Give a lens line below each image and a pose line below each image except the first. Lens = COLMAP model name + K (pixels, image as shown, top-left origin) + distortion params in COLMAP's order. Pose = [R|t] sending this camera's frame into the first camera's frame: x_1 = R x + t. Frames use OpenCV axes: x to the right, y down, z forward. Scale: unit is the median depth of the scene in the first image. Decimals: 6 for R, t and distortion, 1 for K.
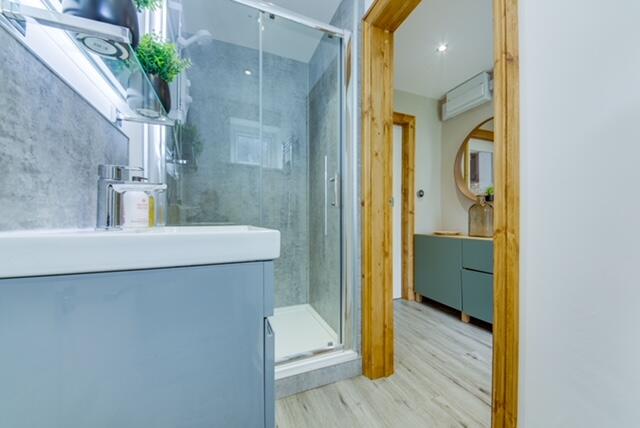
lens RADIAL K [[236.1, 0, 321.1], [0, 236.1, 222.4], [0, 0, 1]] dist [-0.038795, -0.000018]
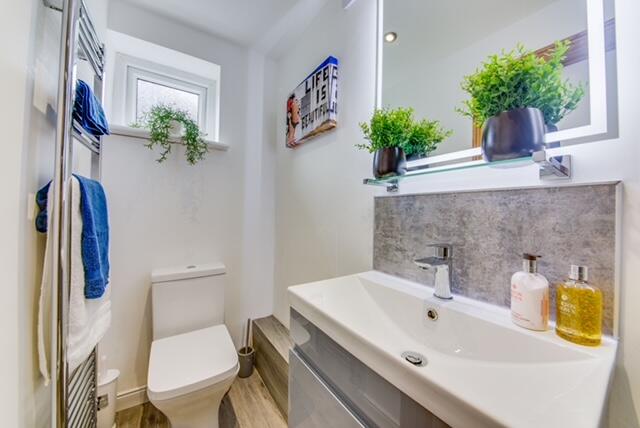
lens RADIAL K [[229.0, 0, 317.0], [0, 229.0, 206.4], [0, 0, 1]] dist [0.001419, -0.000046]
pose [[-0.979269, -0.011103, -0.202262, -0.050687], [-0.011610, 0.999932, 0.001323, -0.642848], [0.202234, 0.003643, -0.979331, 2.965422]]
